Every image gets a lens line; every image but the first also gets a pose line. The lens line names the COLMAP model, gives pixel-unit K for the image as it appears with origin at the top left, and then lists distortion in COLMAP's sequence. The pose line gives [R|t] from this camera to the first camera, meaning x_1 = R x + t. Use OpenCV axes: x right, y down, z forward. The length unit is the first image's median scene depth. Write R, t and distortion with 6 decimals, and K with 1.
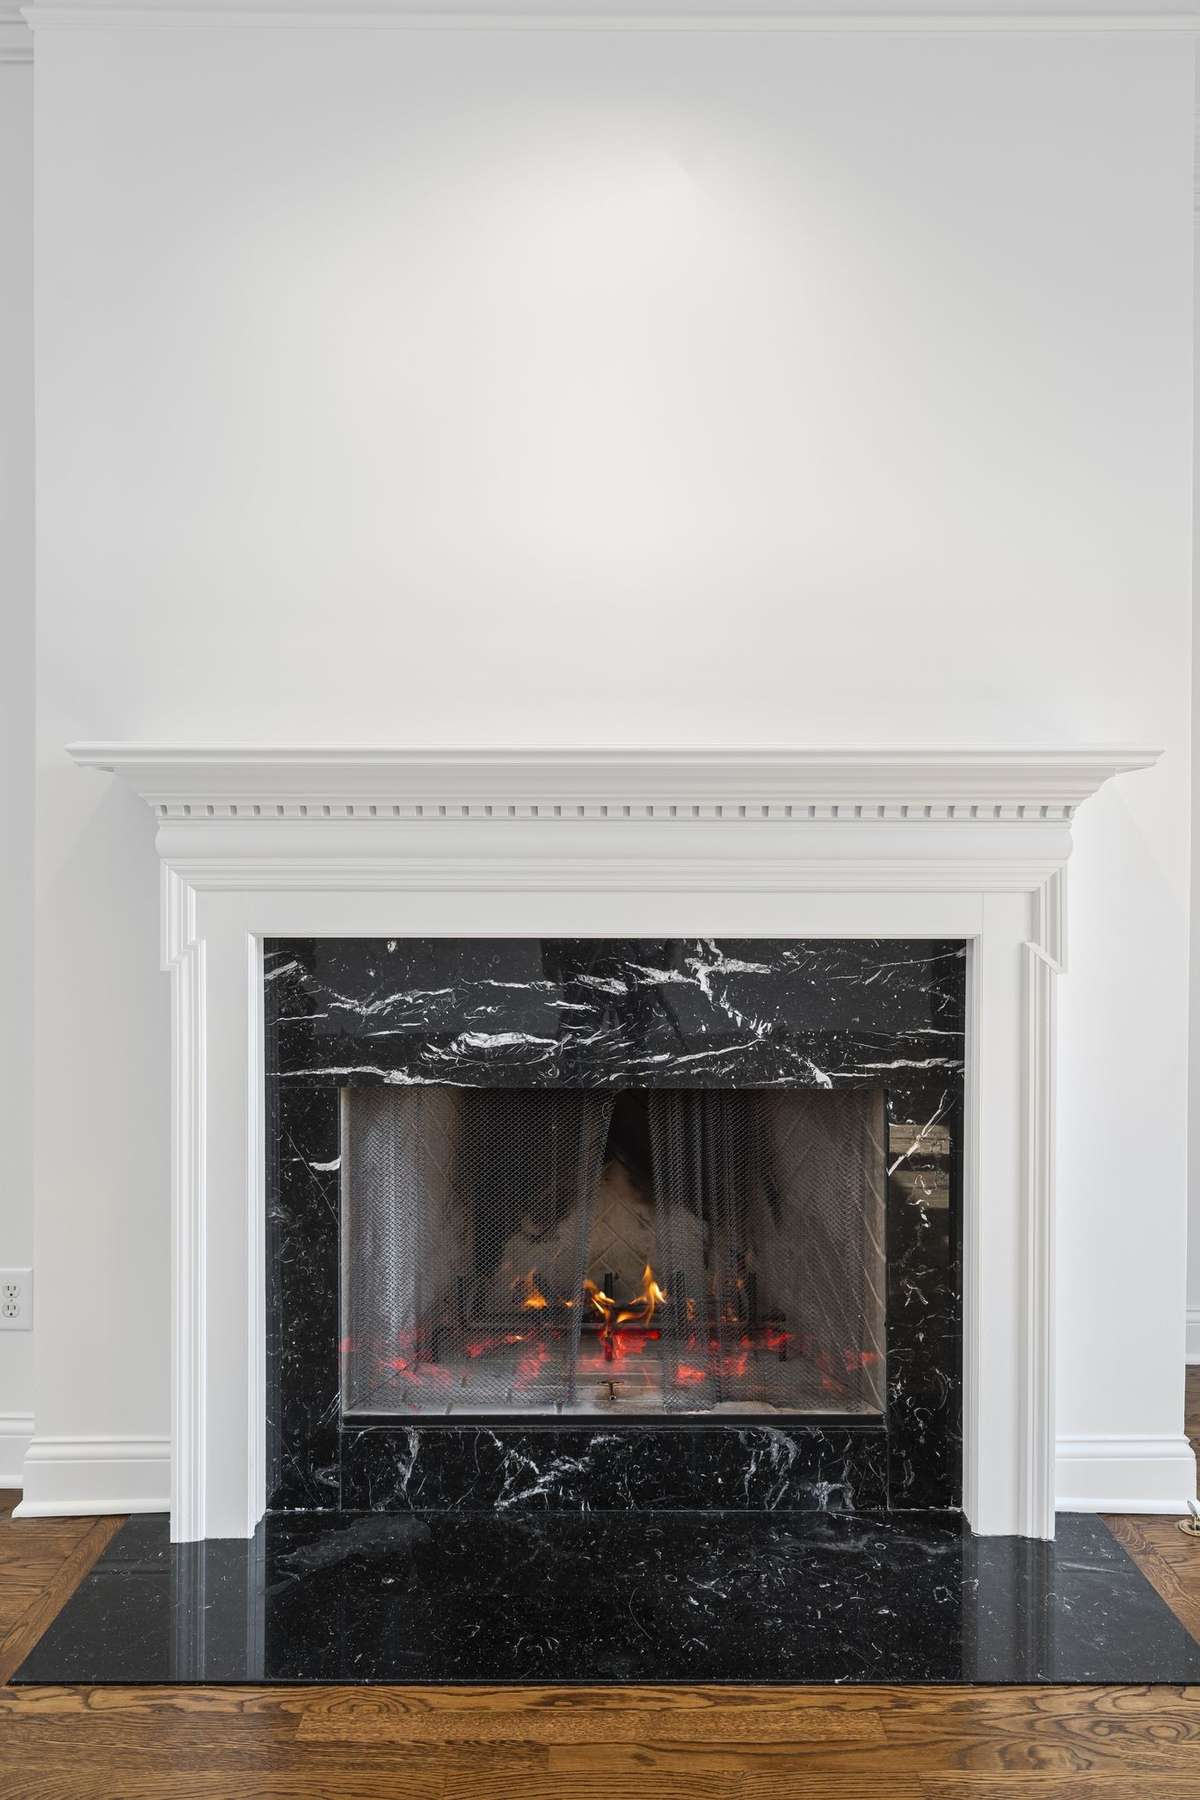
lens RADIAL K [[1108.5, 0, 600.0], [0, 1108.5, 900.0], [0, 0, 1]] dist [0.003488, 0.001034]
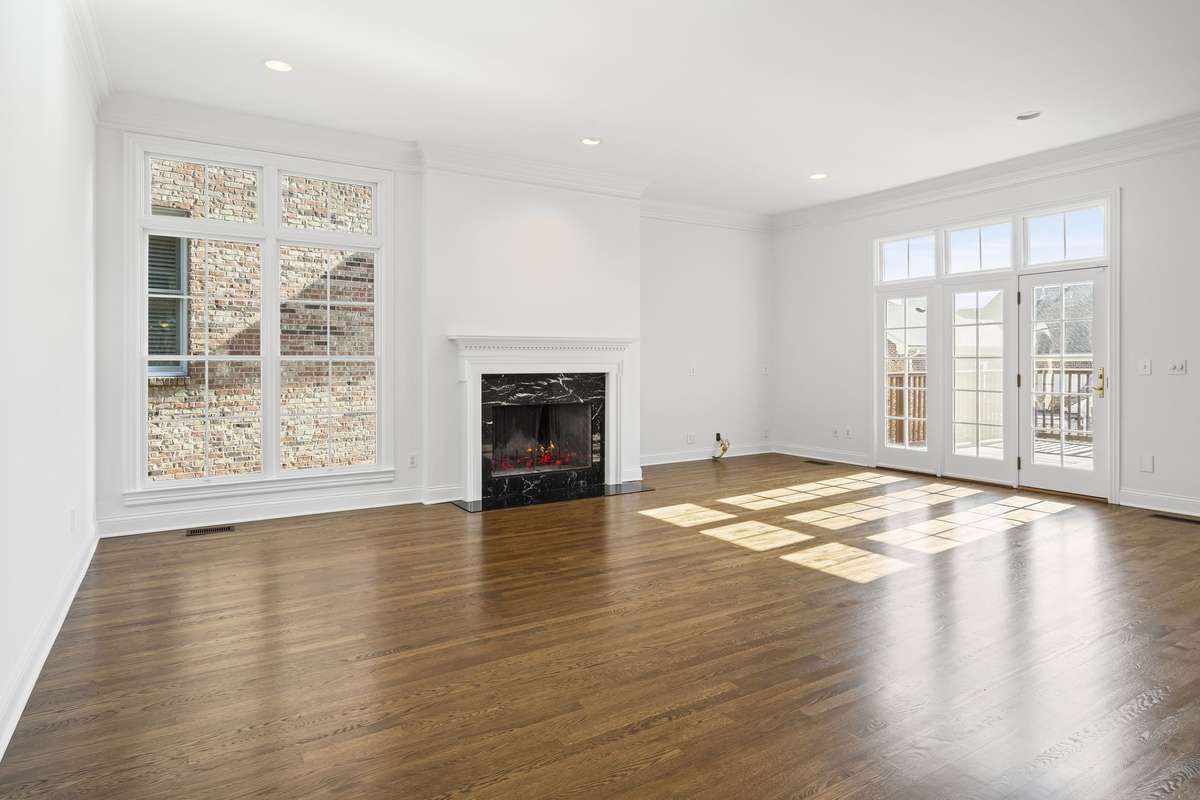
lens RADIAL K [[733.4, 0, 600.7], [0, 733.4, 363.2], [0, 0, 1]] dist [0.002267, 0.000806]
pose [[0.840579, -0.002815, 0.541681, -1.532652], [-0.000498, 0.999982, 0.005970, -0.029980], [-0.541688, -0.005289, 0.840563, -1.850226]]
